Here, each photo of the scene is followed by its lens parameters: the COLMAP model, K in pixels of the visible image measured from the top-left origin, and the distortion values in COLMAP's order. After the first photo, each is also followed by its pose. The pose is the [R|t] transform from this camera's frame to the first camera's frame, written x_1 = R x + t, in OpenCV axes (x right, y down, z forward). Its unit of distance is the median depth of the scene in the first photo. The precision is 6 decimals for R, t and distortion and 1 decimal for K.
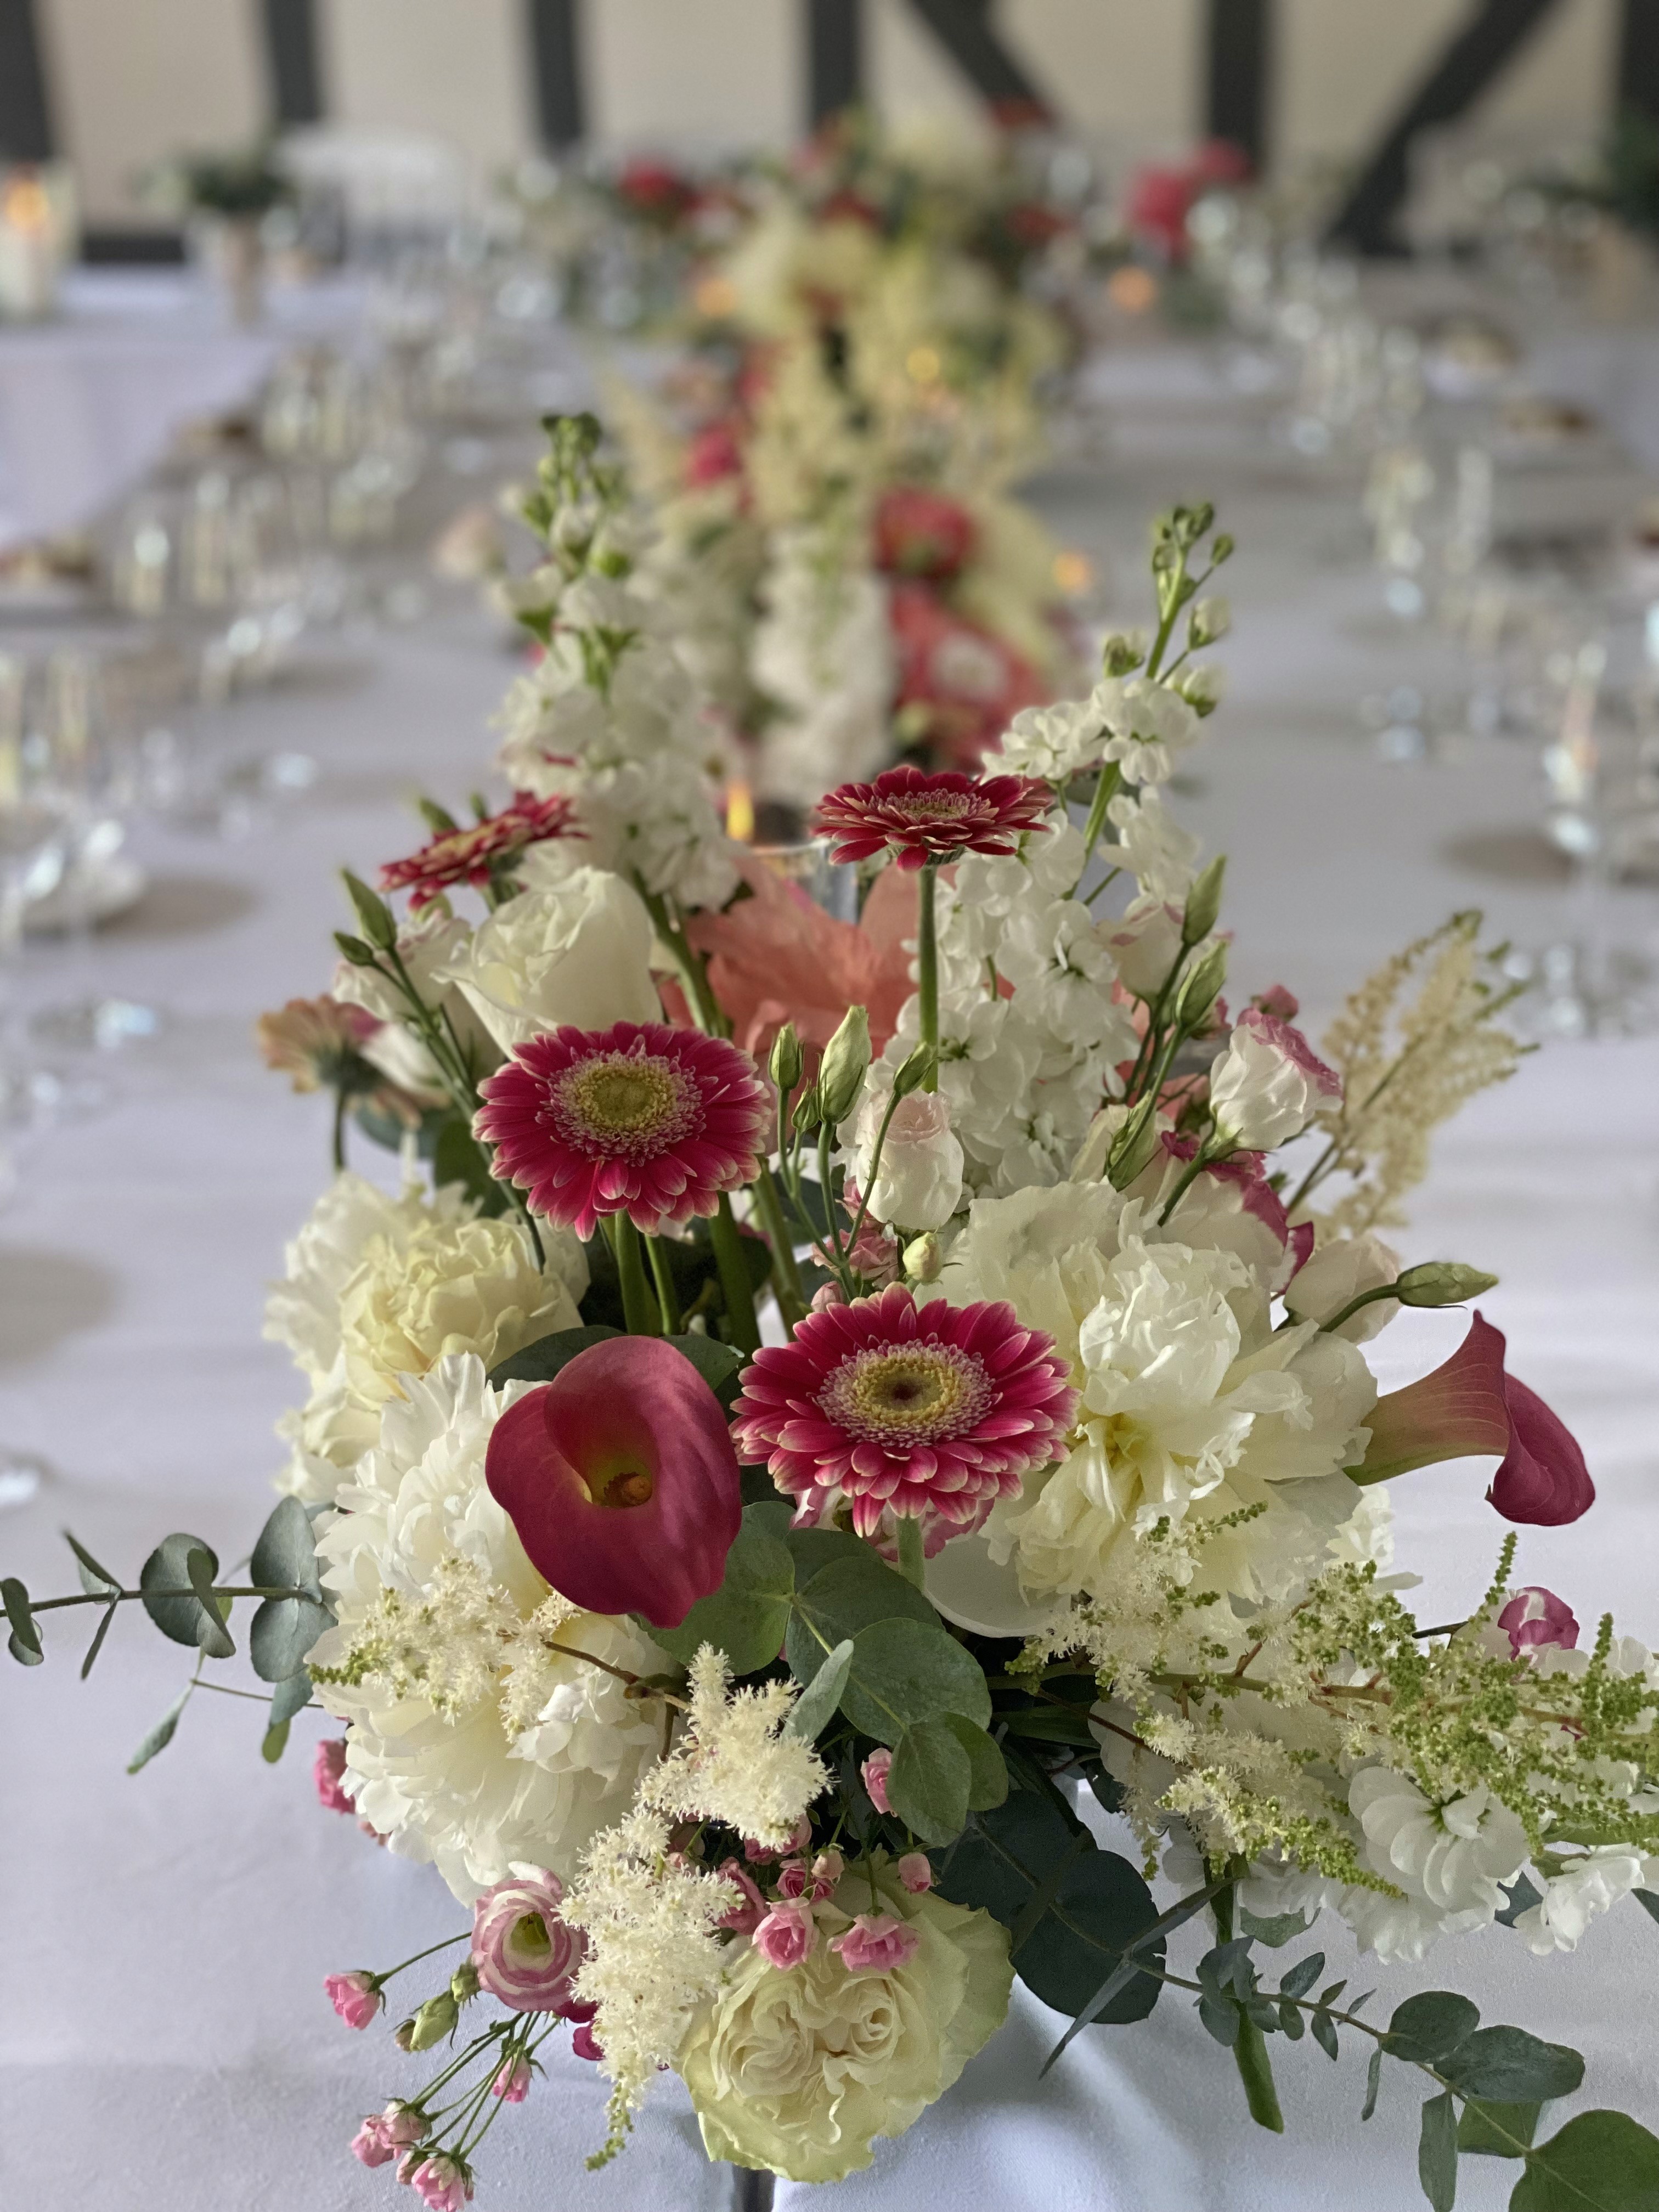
lens RADIAL K [[3298.0, 0, 829.5], [0, 3298.0, 1106.0], [0, 0, 1]] dist [0.185400, -0.482986]
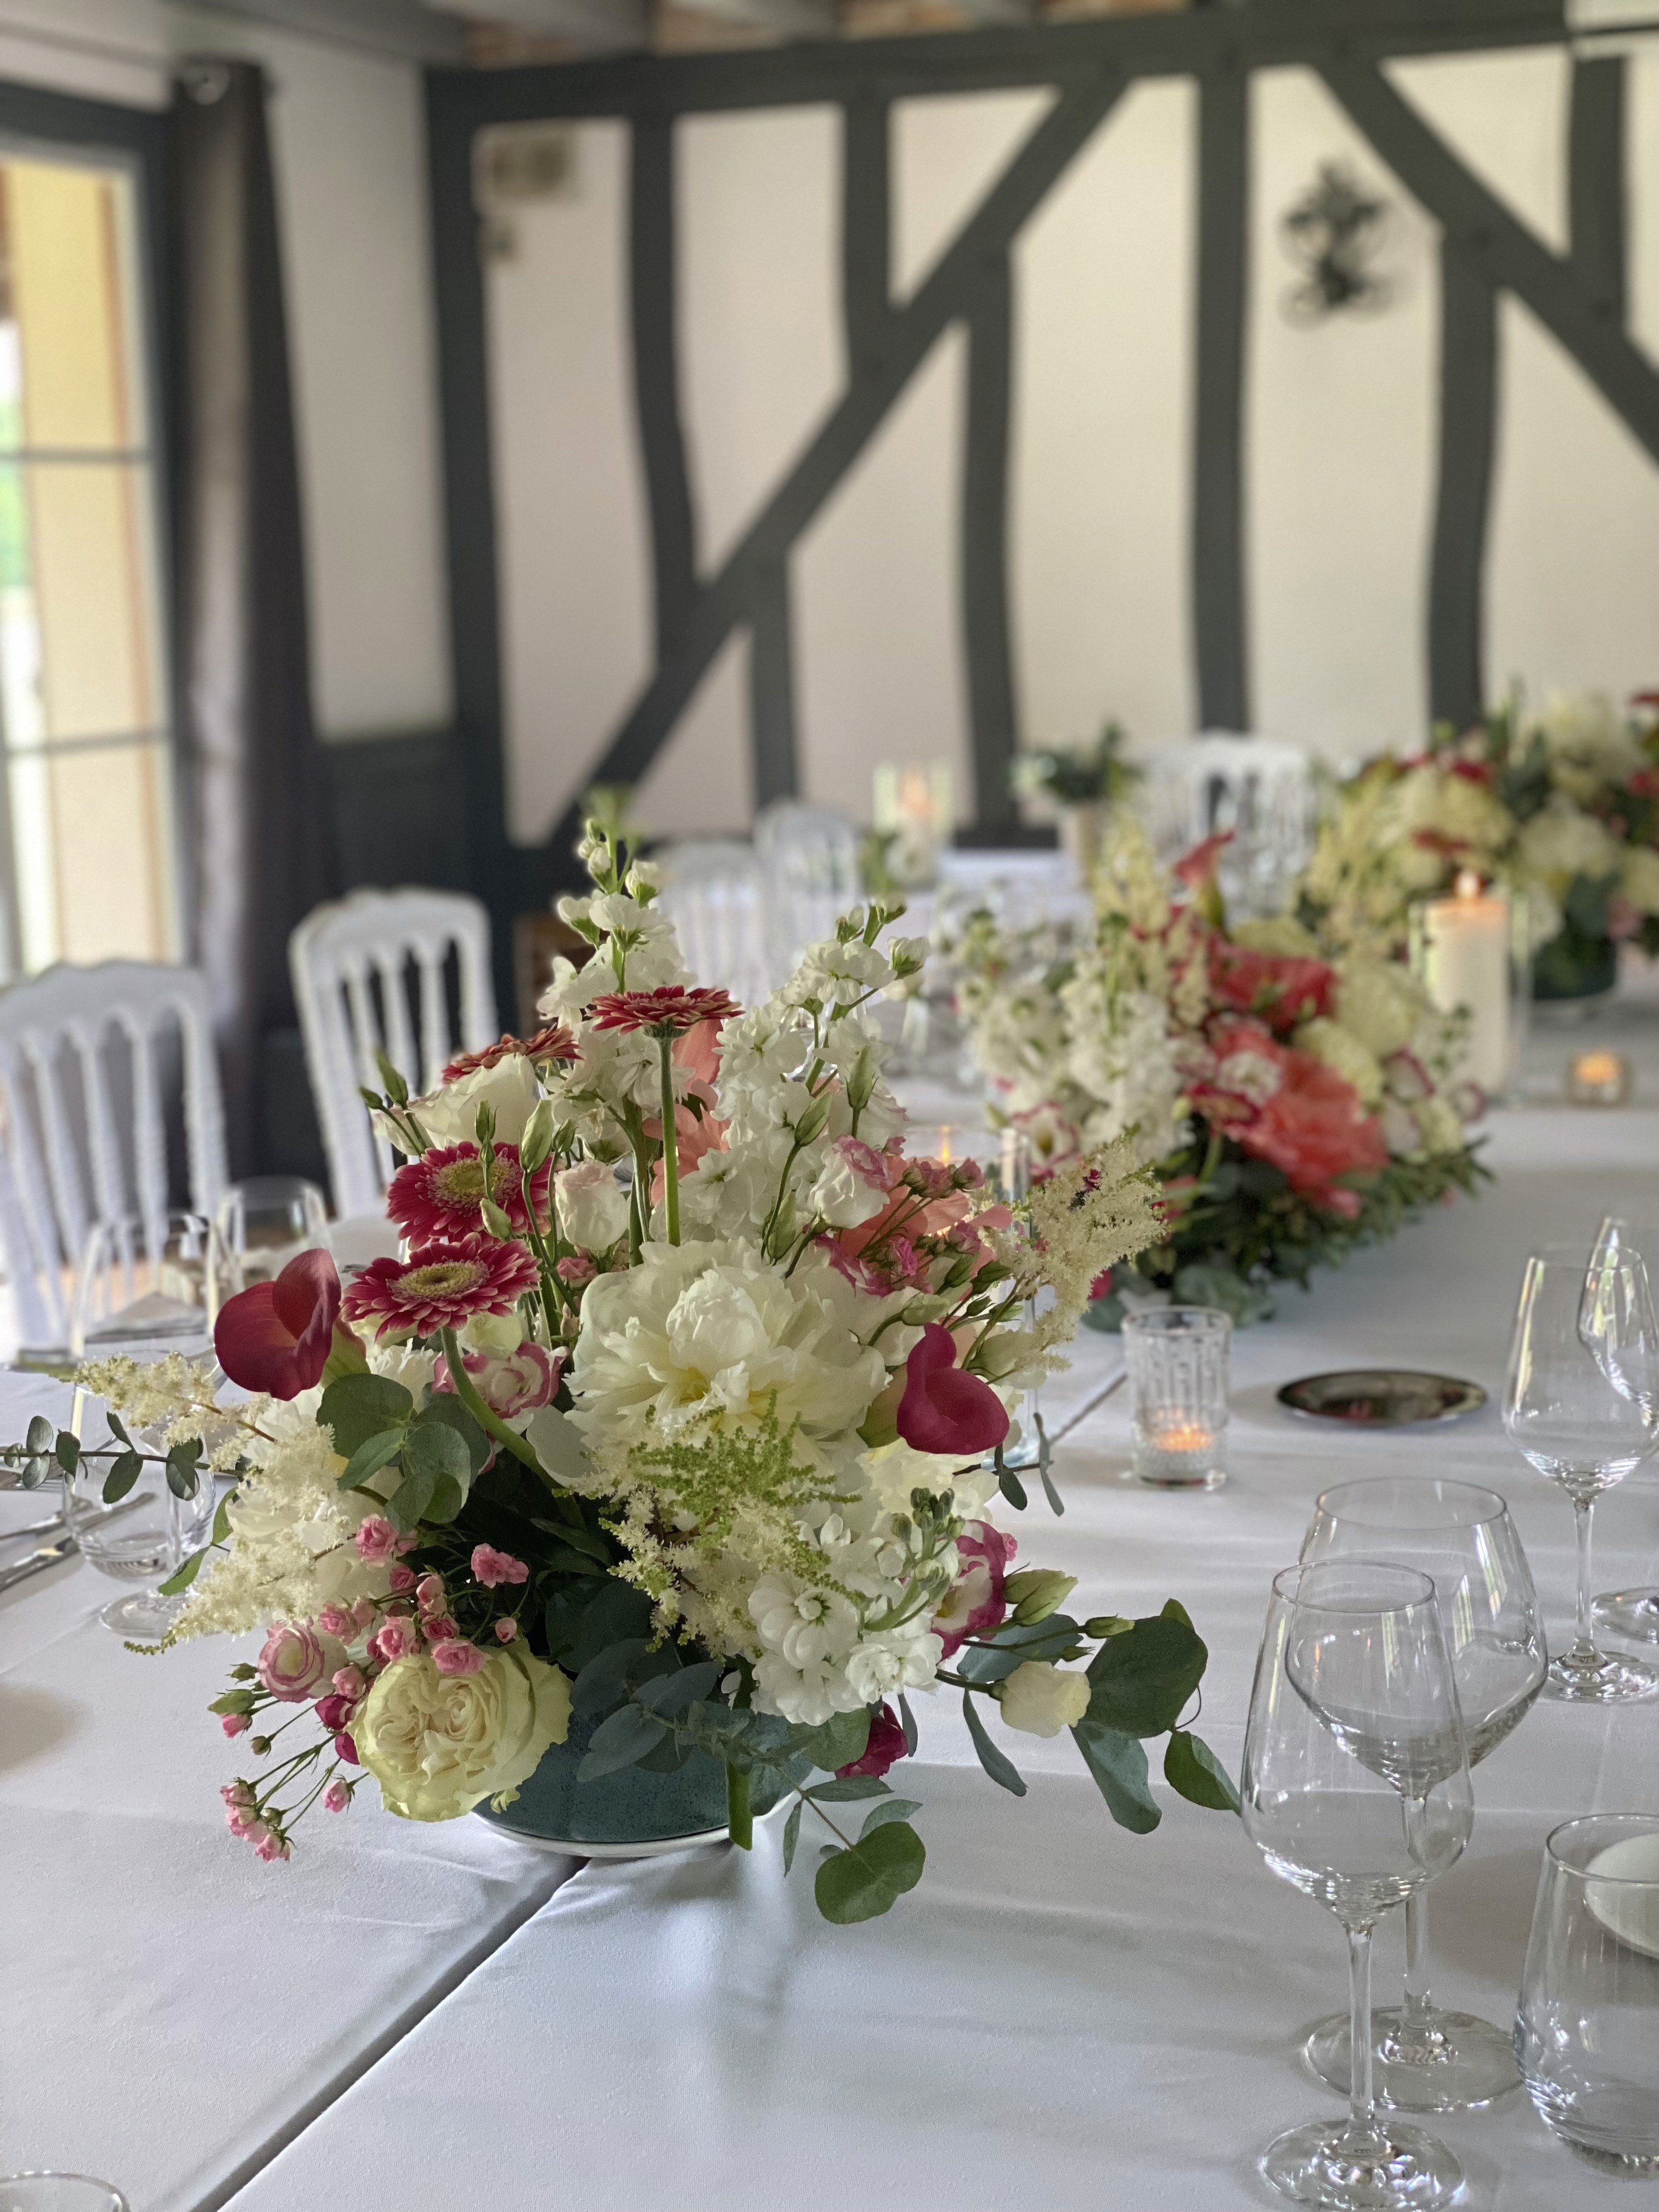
lens RADIAL K [[3298.0, 0, 829.5], [0, 3298.0, 1106.0], [0, 0, 1]] dist [0.185400, -0.482986]
pose [[0.945643, 0.035816, -0.323228, 0.627162], [-0.094486, 0.981301, -0.167694, 0.219162], [0.311177, 0.189119, 0.931345, -0.444148]]
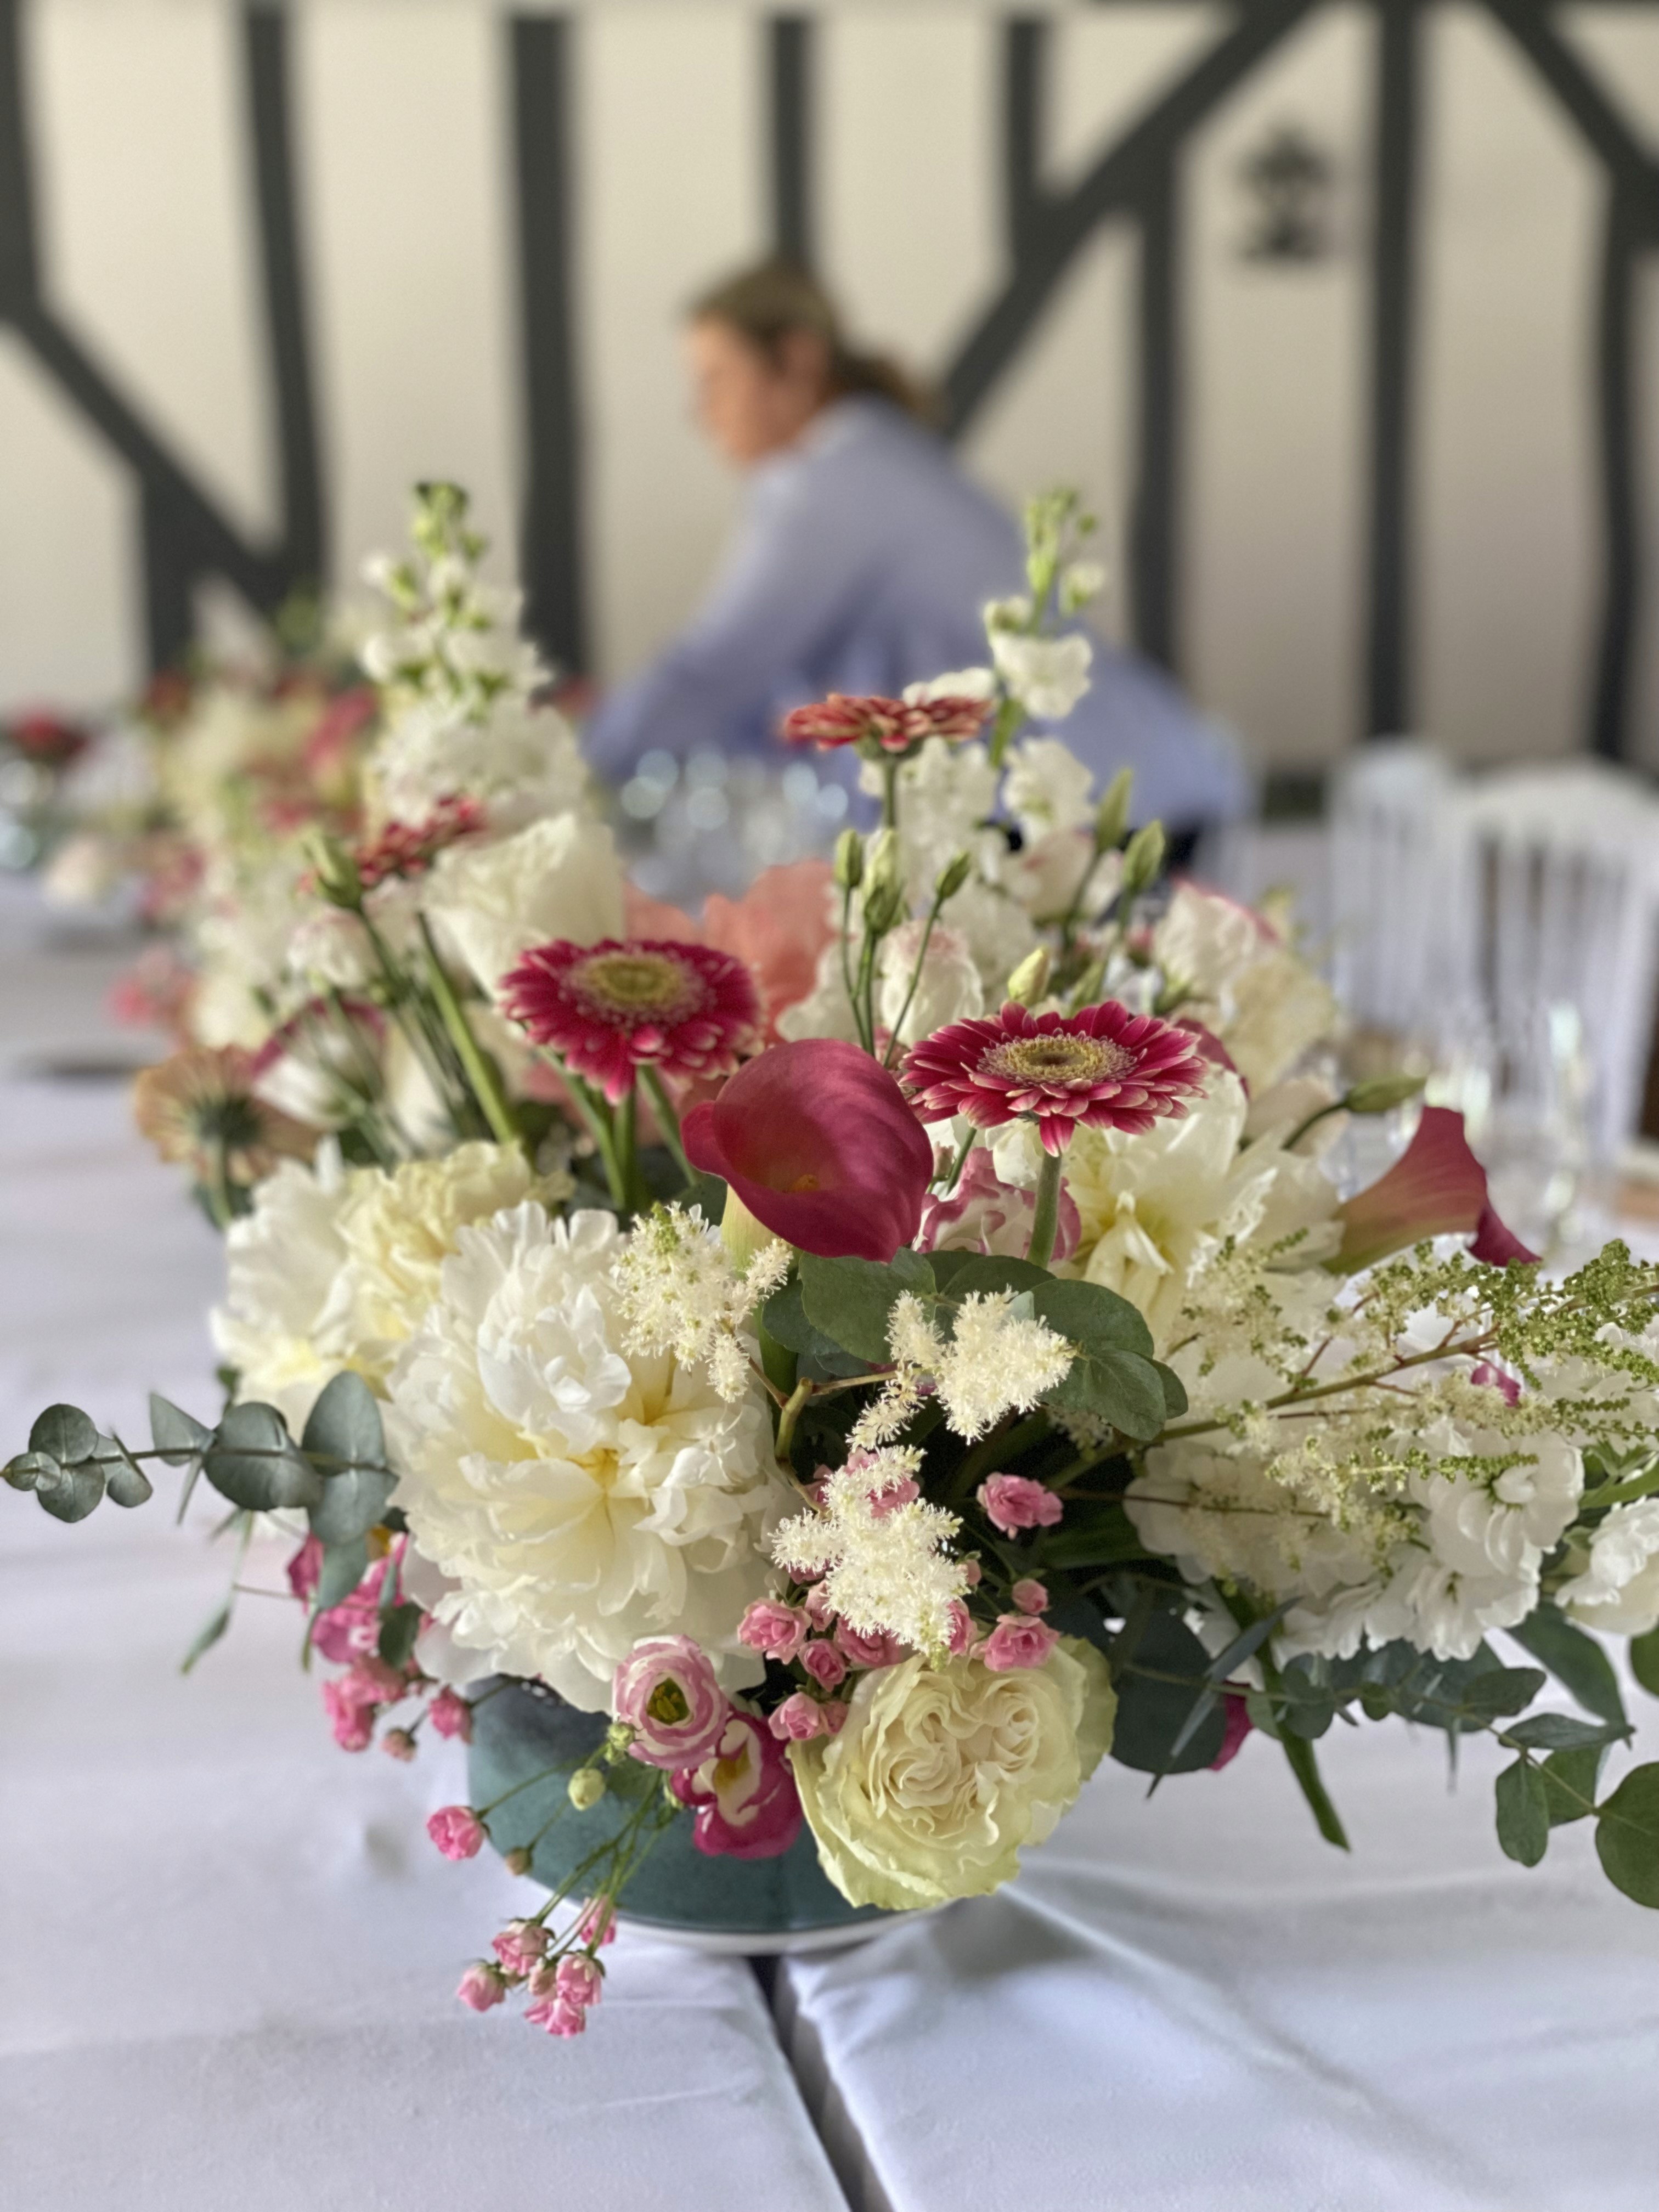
lens RADIAL K [[3298.0, 0, 829.5], [0, 3298.0, 1106.0], [0, 0, 1]] dist [0.185400, -0.482986]
pose [[0.973395, -0.043727, 0.224922, -0.250281], [0.088473, 0.977221, -0.192903, 0.256565], [-0.211364, 0.207670, 0.955091, -0.033944]]
